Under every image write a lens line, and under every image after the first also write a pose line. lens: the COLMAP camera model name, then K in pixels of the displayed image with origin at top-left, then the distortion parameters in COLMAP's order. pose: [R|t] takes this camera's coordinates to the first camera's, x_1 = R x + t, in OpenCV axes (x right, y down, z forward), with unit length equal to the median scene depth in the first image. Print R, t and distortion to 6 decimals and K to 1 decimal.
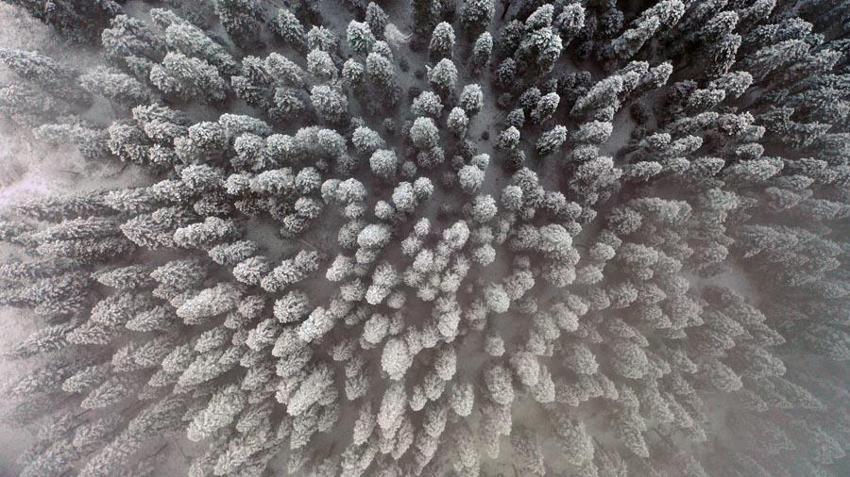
lens RADIAL K [[687.0, 0, 425.0], [0, 687.0, 238.5], [0, 0, 1]] dist [-0.012741, 0.067667]
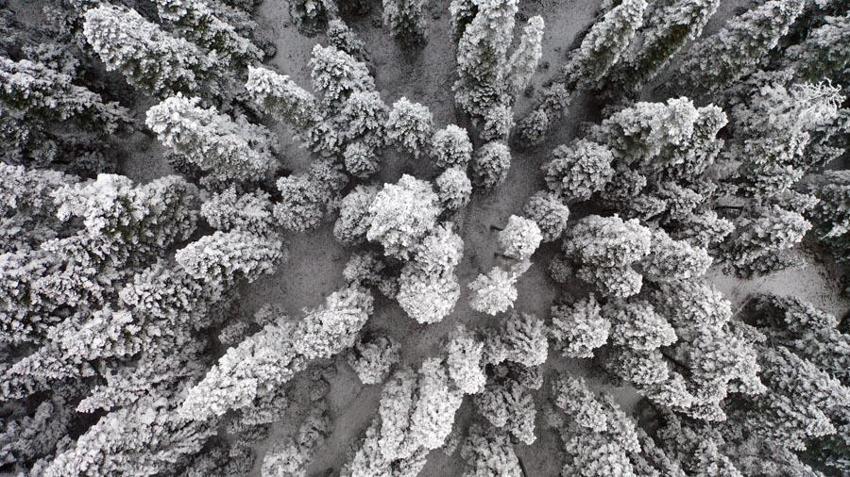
lens RADIAL K [[687.0, 0, 425.0], [0, 687.0, 238.5], [0, 0, 1]] dist [-0.012741, 0.067667]
pose [[0.998844, -0.047533, -0.007184, 0.193742], [0.047498, 0.998859, -0.005050, 0.019254], [0.007415, 0.004703, 0.999961, 0.549935]]
